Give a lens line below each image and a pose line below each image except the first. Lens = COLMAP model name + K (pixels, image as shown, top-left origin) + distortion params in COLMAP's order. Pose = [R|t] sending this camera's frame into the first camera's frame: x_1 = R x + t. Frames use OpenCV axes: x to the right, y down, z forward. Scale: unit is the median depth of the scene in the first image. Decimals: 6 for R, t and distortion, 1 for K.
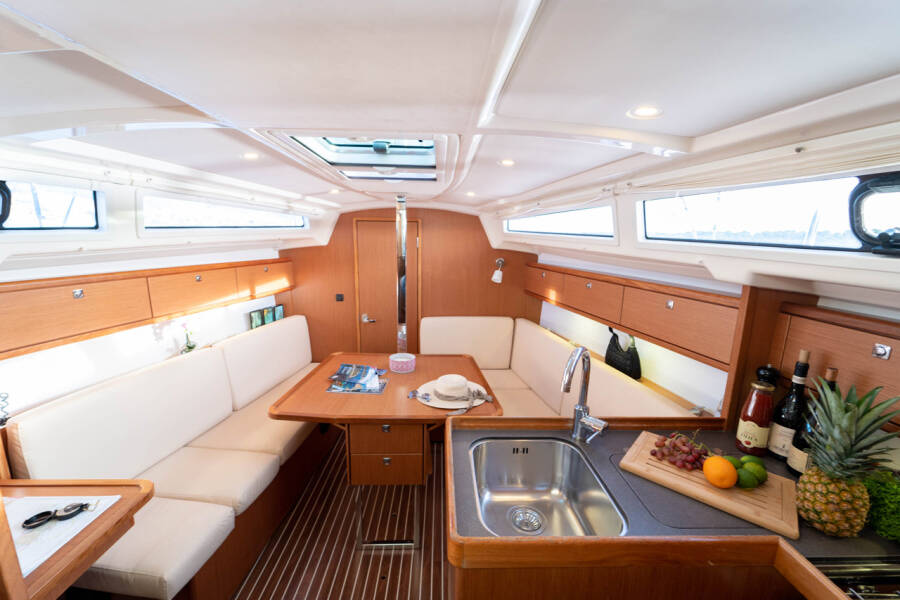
lens RADIAL K [[356.7, 0, 450.2], [0, 356.7, 304.8], [0, 0, 1]] dist [-0.001193, -0.000471]
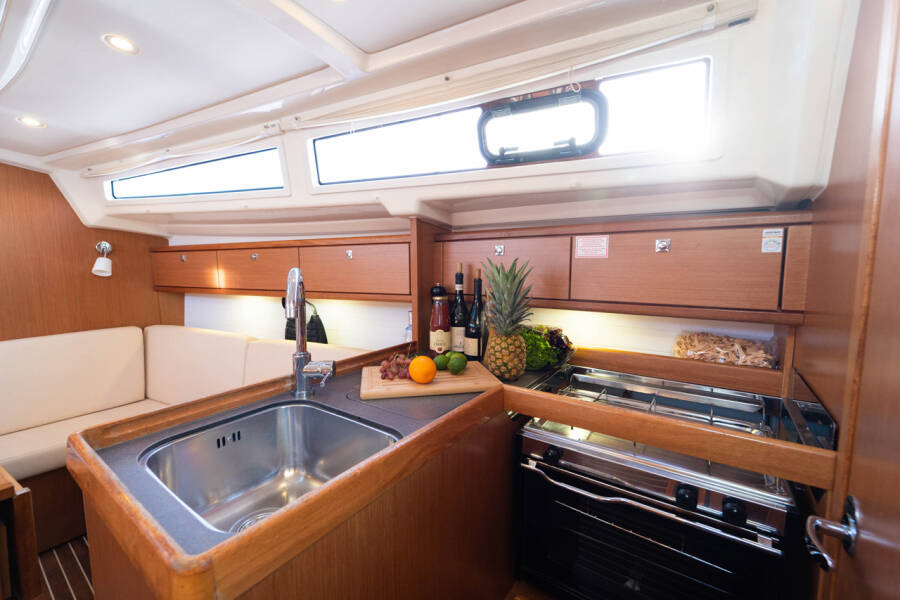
lens RADIAL K [[374.1, 0, 434.9], [0, 374.1, 296.9], [0, 0, 1]] dist [0.001610, 0.000190]
pose [[0.620206, -0.098467, 0.778234, -0.070567], [0.165369, 0.986207, -0.007009, 0.177162], [-0.766810, 0.133043, 0.627935, 0.185225]]
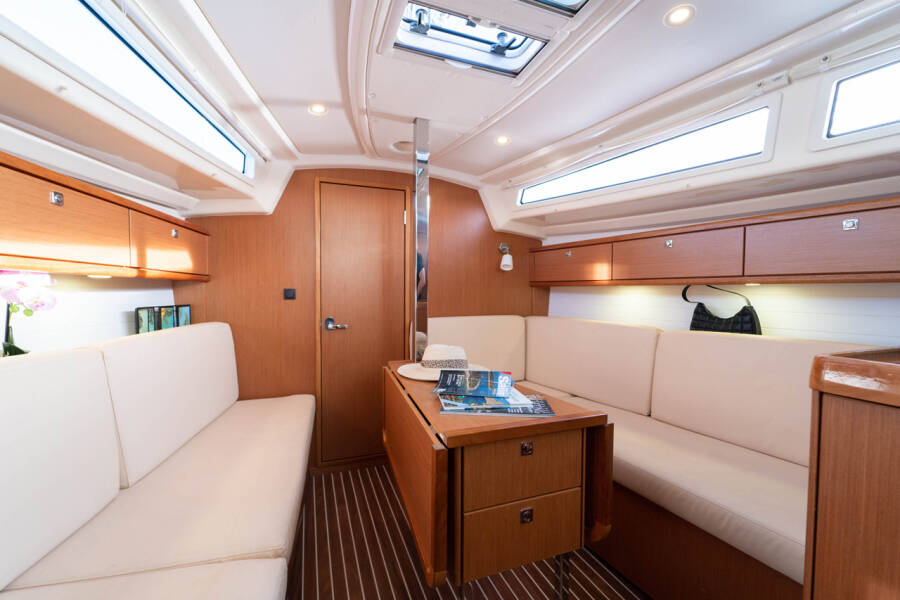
lens RADIAL K [[367.6, 0, 450.0], [0, 367.6, 300.0], [0, 0, 1]] dist [0.002117, 0.000193]
pose [[0.945186, -0.023053, 0.325718, -0.541704], [0.072321, 0.987511, -0.139973, 0.233913], [-0.318423, 0.155857, 0.935048, 0.584627]]
